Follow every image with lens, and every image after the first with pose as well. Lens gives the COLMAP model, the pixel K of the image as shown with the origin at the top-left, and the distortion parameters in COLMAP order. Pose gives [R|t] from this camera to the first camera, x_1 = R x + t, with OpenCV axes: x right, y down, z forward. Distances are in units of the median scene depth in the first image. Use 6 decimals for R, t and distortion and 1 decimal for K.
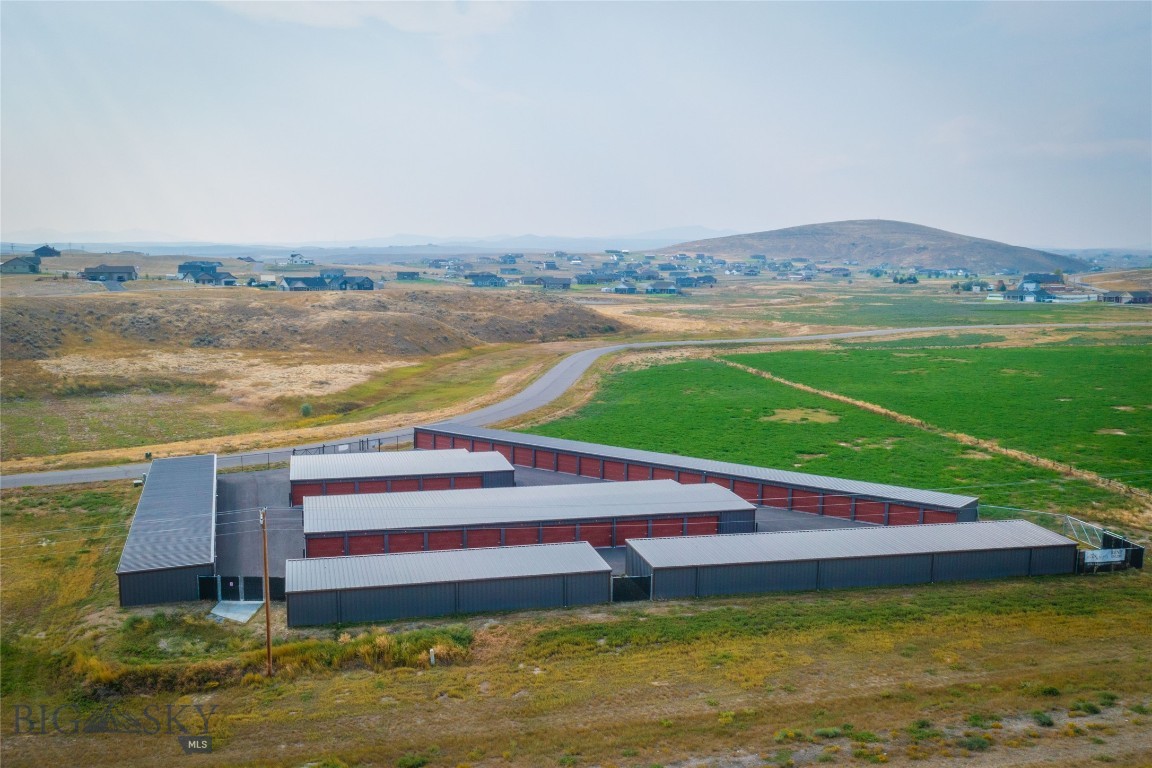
lens RADIAL K [[1079.5, 0, 576.0], [0, 1079.5, 384.0], [0, 0, 1]] dist [-0.081583, 0.001066]
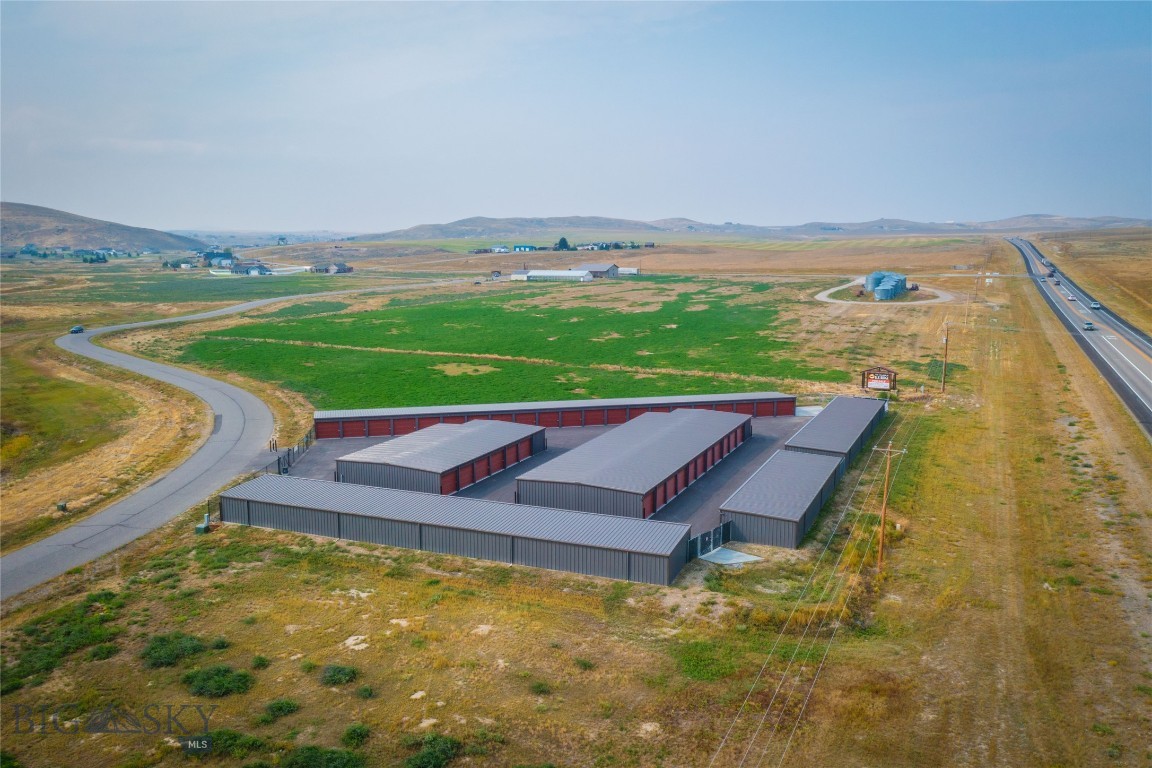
lens RADIAL K [[902.0, 0, 576.0], [0, 902.0, 384.0], [0, 0, 1]] dist [-0.014724, 0.005661]
pose [[0.601366, -0.120491, 0.789836, -0.164395], [0.088286, 0.992531, 0.084193, -0.007368], [-0.794081, 0.019101, 0.607512, 0.081521]]
